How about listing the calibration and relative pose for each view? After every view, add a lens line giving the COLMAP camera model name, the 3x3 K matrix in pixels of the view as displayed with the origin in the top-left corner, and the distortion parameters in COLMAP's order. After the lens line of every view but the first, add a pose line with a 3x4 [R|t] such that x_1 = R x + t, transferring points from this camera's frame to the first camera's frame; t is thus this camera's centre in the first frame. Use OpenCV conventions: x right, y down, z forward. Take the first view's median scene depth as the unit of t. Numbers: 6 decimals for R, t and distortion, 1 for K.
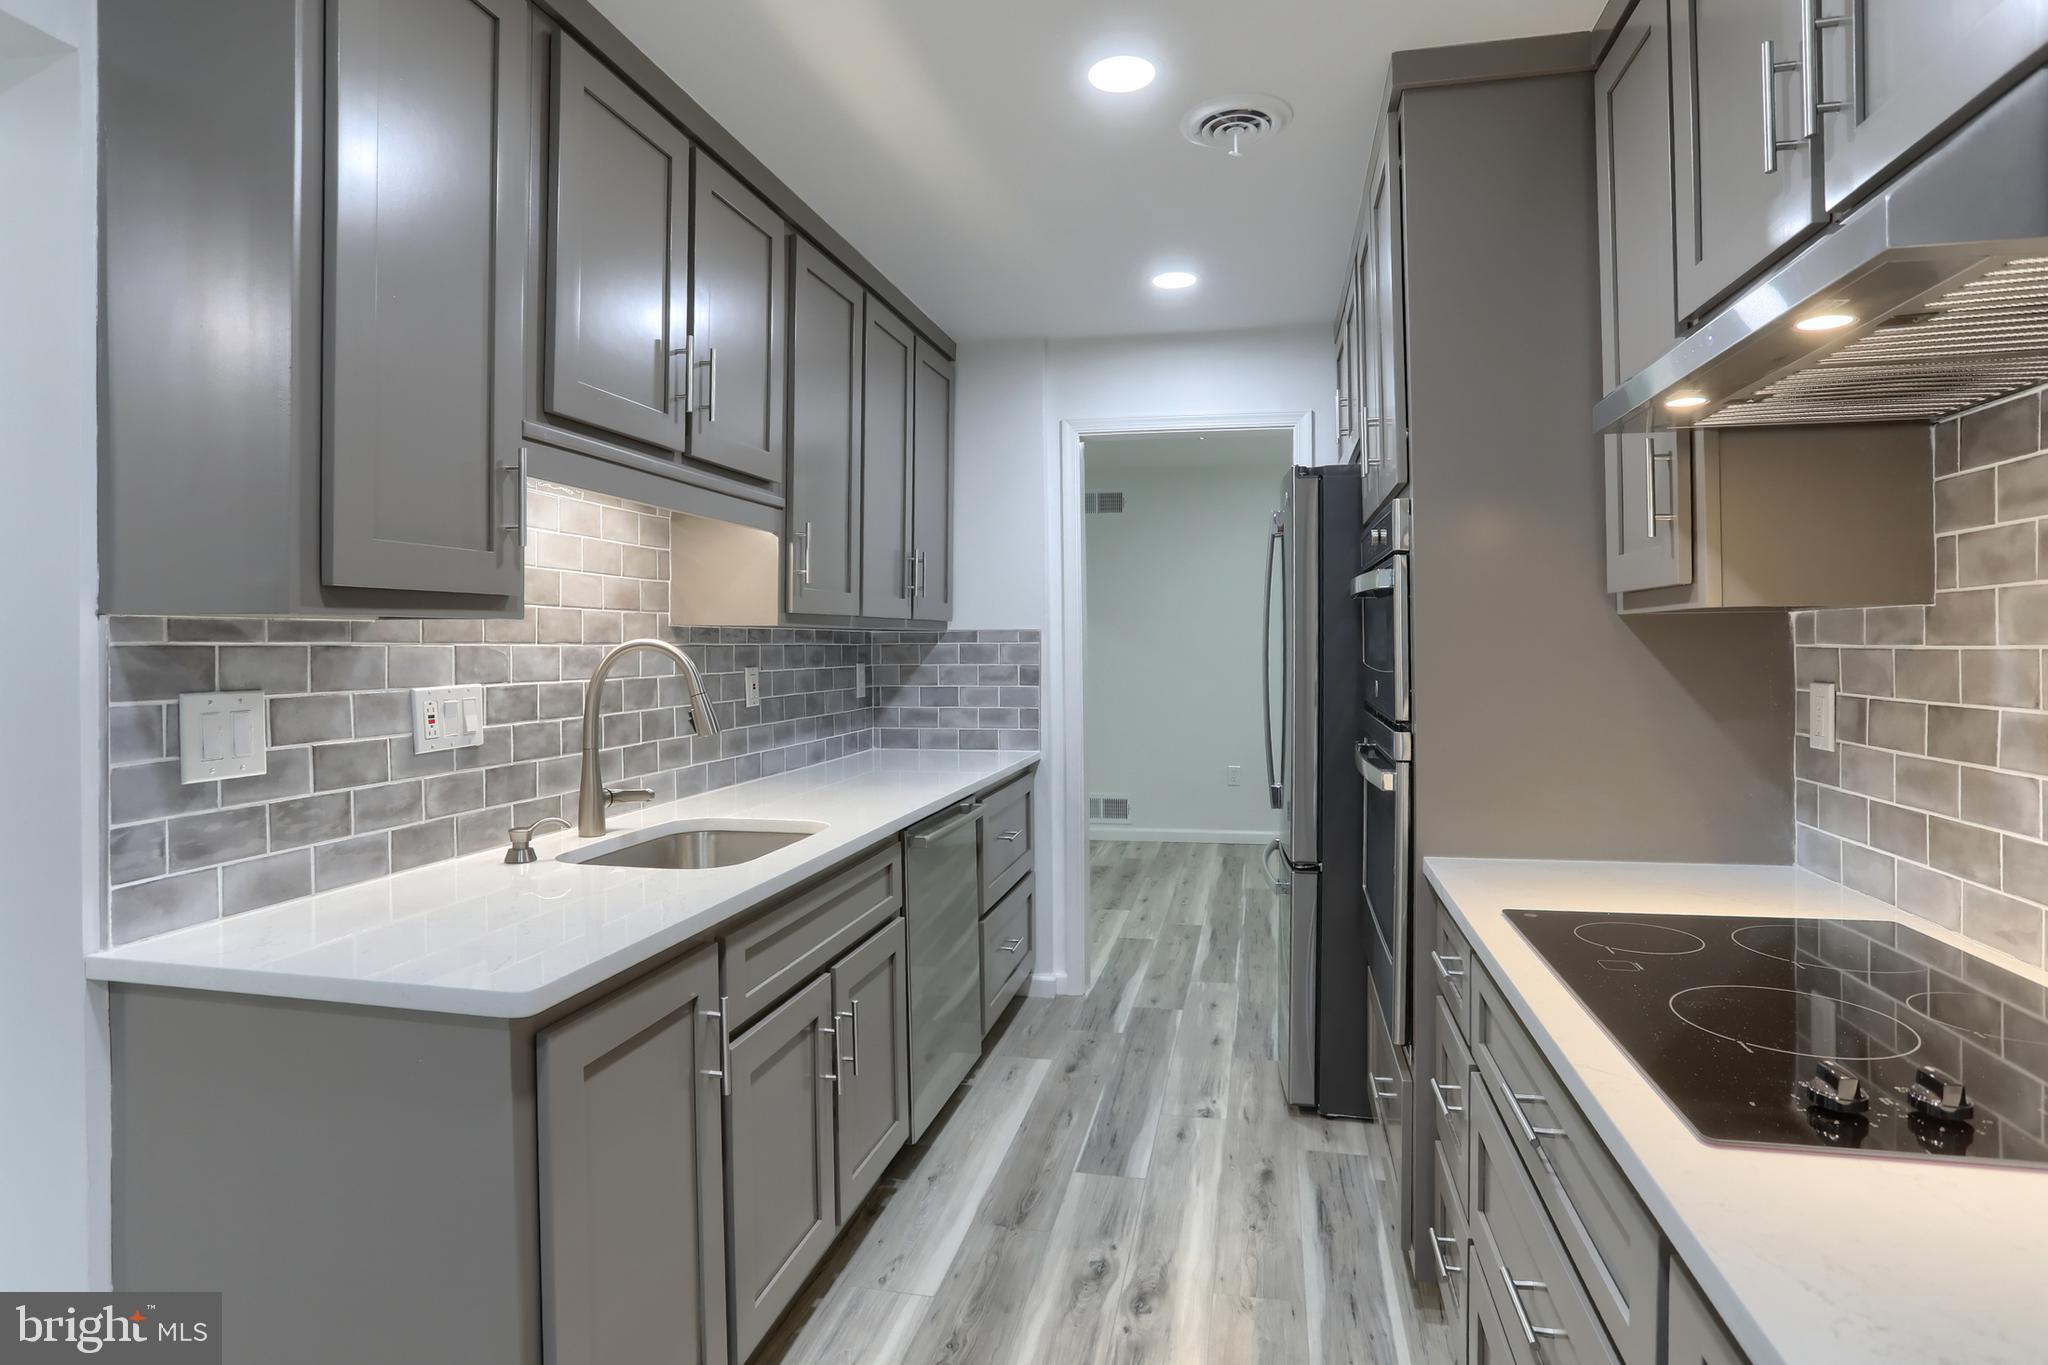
lens RADIAL K [[1030.5, 0, 1026.2], [0, 1030.5, 655.2], [0, 0, 1]] dist [-0.051883, 0.036545]
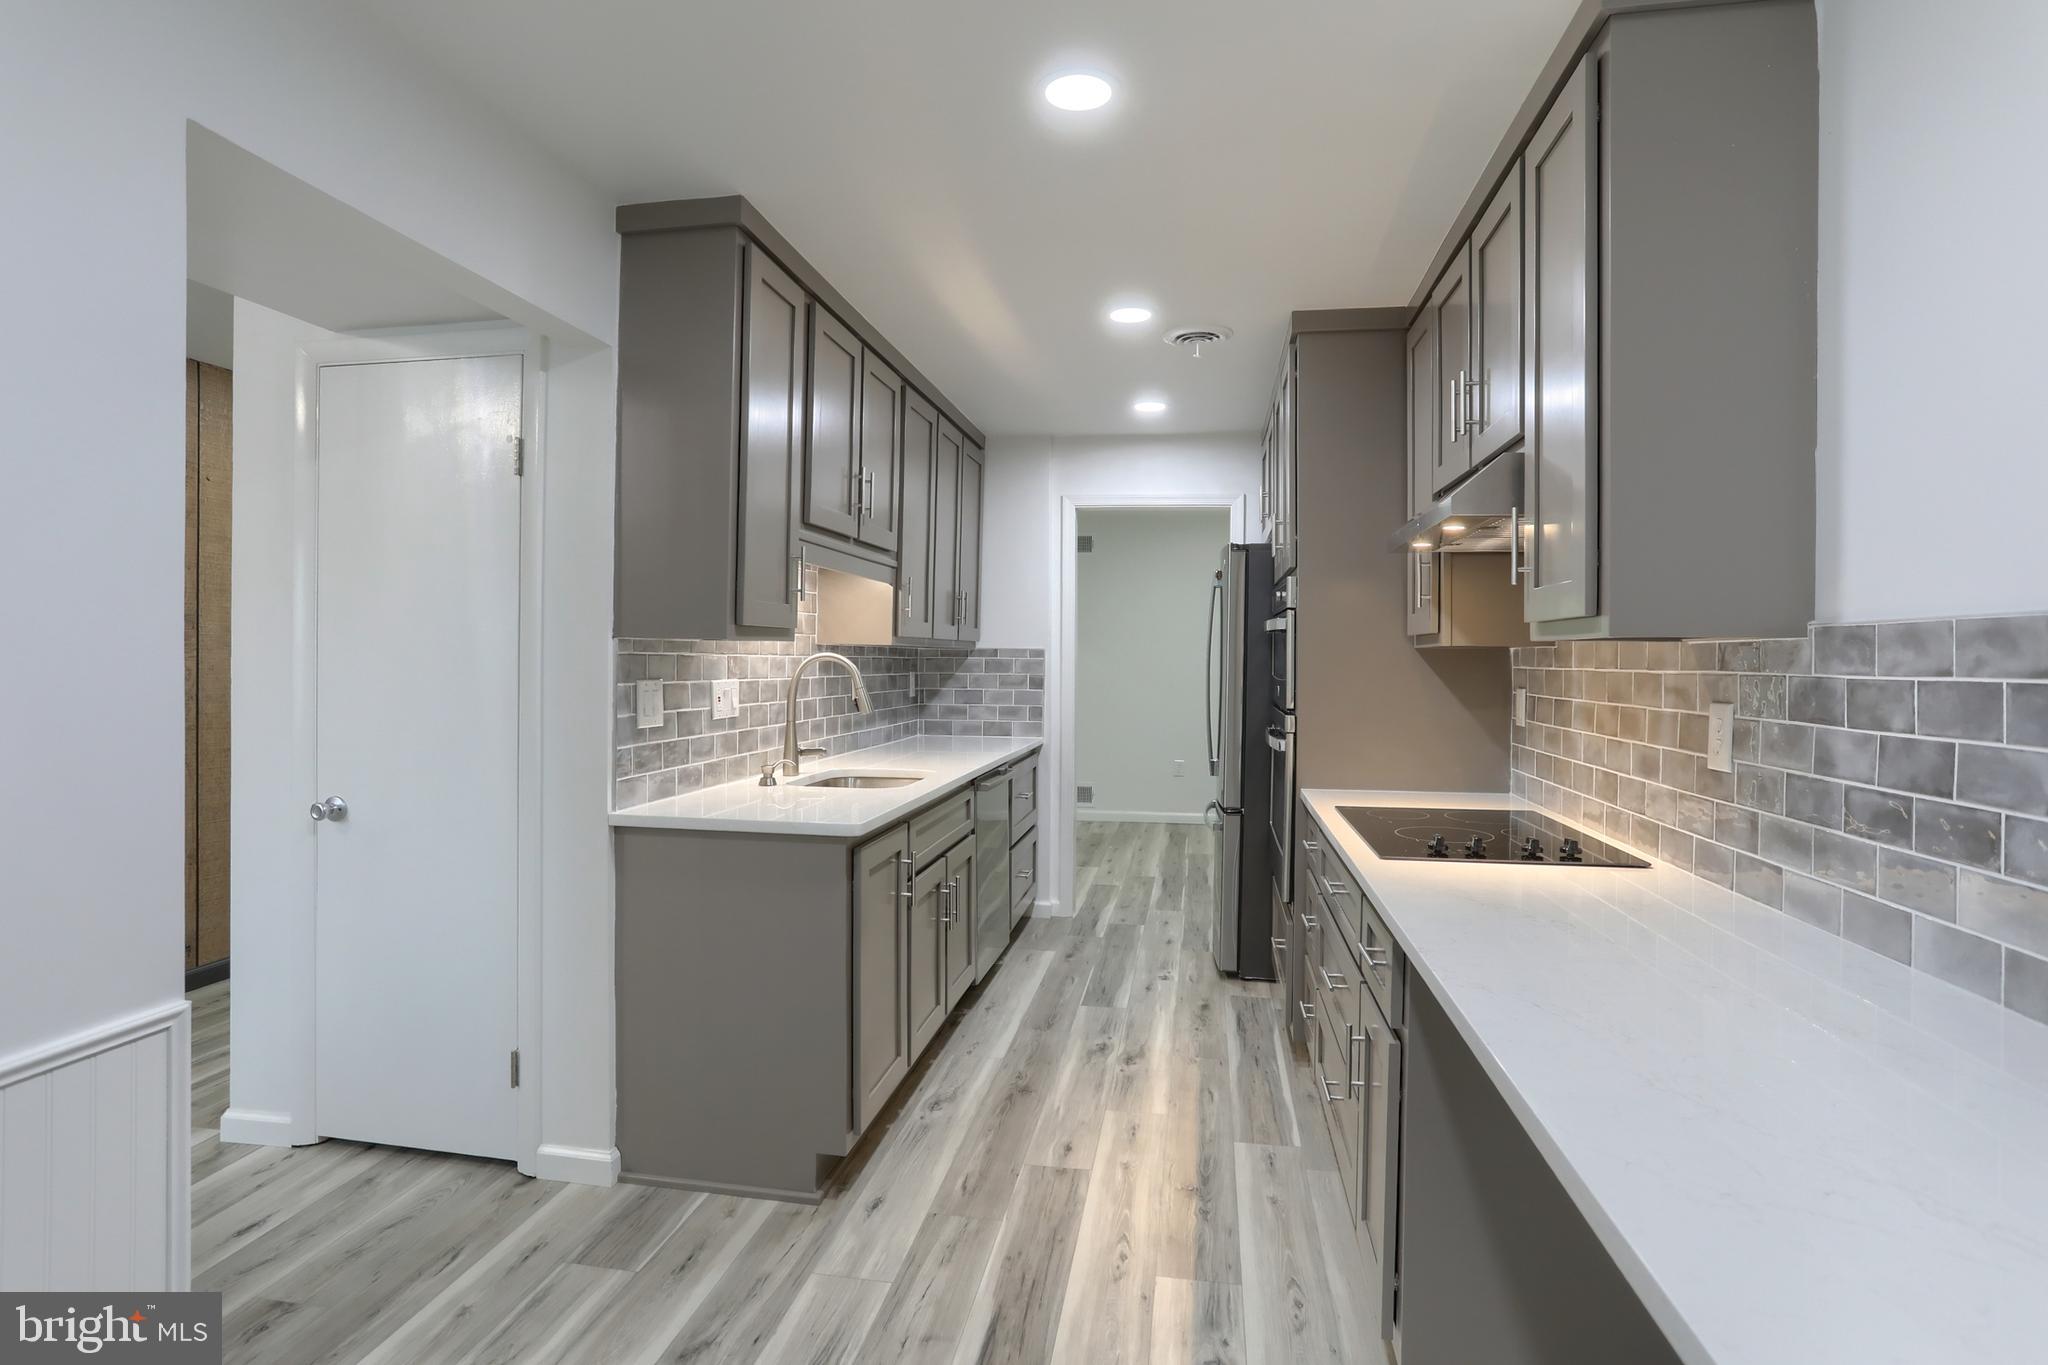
lens RADIAL K [[964.1, 0, 1024.0], [0, 964.1, 682.5], [0, 0, 1]] dist [-0.002379, -0.000038]
pose [[0.998920, 0.014176, 0.044249, -0.117254], [-0.014792, 0.999798, 0.013634, 0.004759], [-0.044047, -0.014273, 0.998928, -0.472692]]
